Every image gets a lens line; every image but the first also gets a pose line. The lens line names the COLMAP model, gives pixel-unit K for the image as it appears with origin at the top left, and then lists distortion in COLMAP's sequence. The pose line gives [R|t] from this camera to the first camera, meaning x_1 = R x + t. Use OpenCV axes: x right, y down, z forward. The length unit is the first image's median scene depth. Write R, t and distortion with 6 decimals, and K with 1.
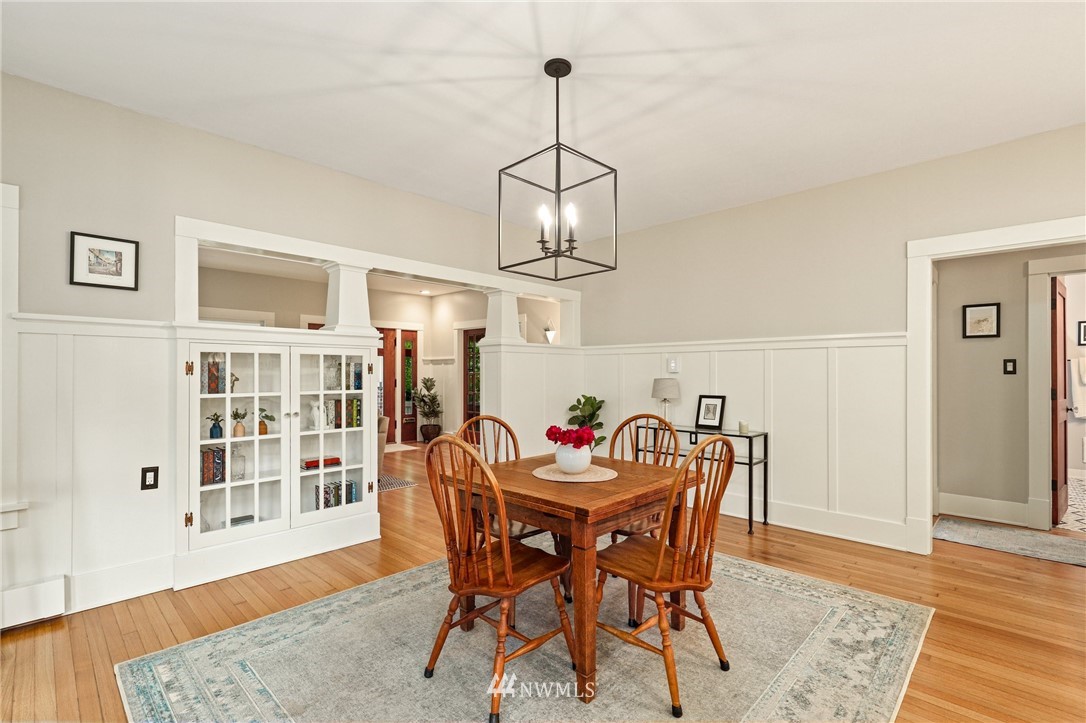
lens RADIAL K [[492.7, 0, 539.7], [0, 492.7, 368.3], [0, 0, 1]] dist [0.000638, -0.000293]
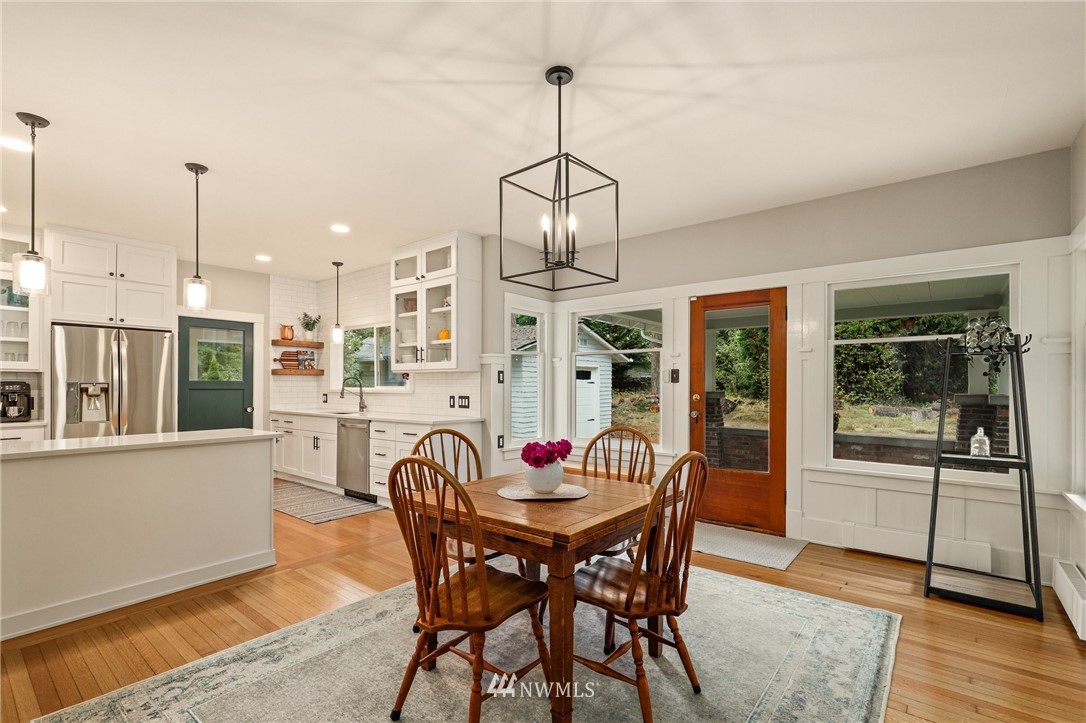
lens RADIAL K [[500.9, 0, 542.6], [0, 500.9, 386.3], [0, 0, 1]] dist [-0.000066, -0.000142]
pose [[-0.996162, -0.000097, -0.087531, 0.136471], [0.000542, 0.999973, -0.007272, 0.017097], [0.087530, -0.007292, -0.996135, 1.743159]]
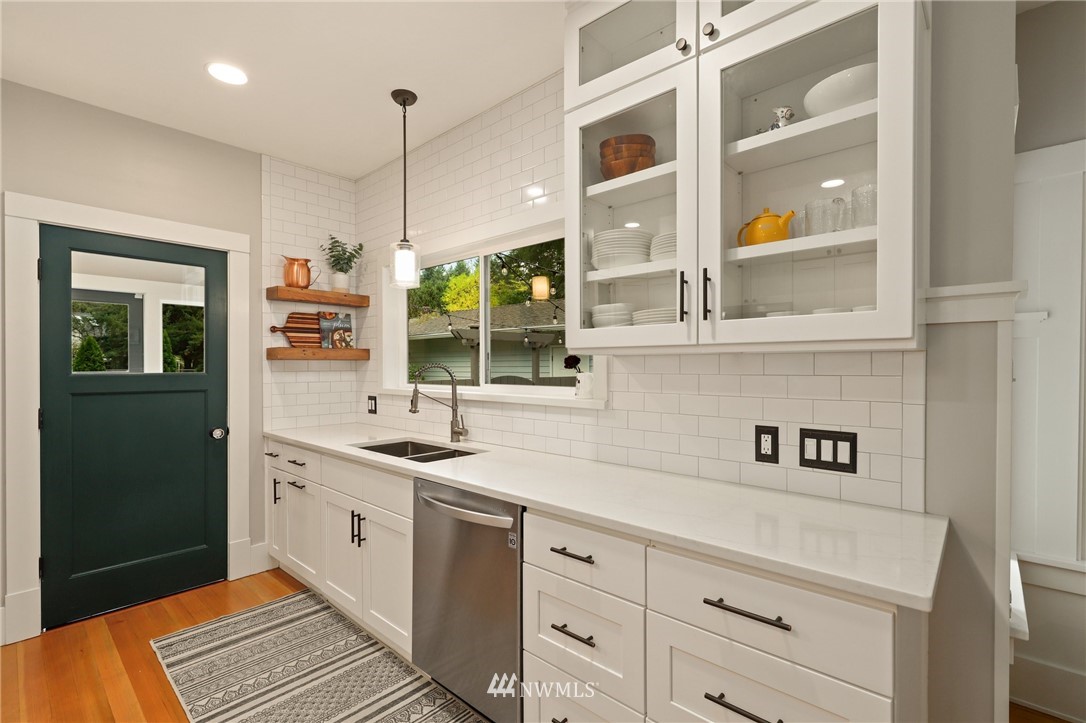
lens RADIAL K [[492.7, 0, 539.7], [0, 492.7, 368.3], [0, 0, 1]] dist [0.000638, -0.000293]
pose [[-0.999618, 0.002522, -0.027522, 0.625601], [0.002571, 0.999995, -0.001761, -0.033078], [0.027518, -0.001831, -0.999620, 0.371391]]
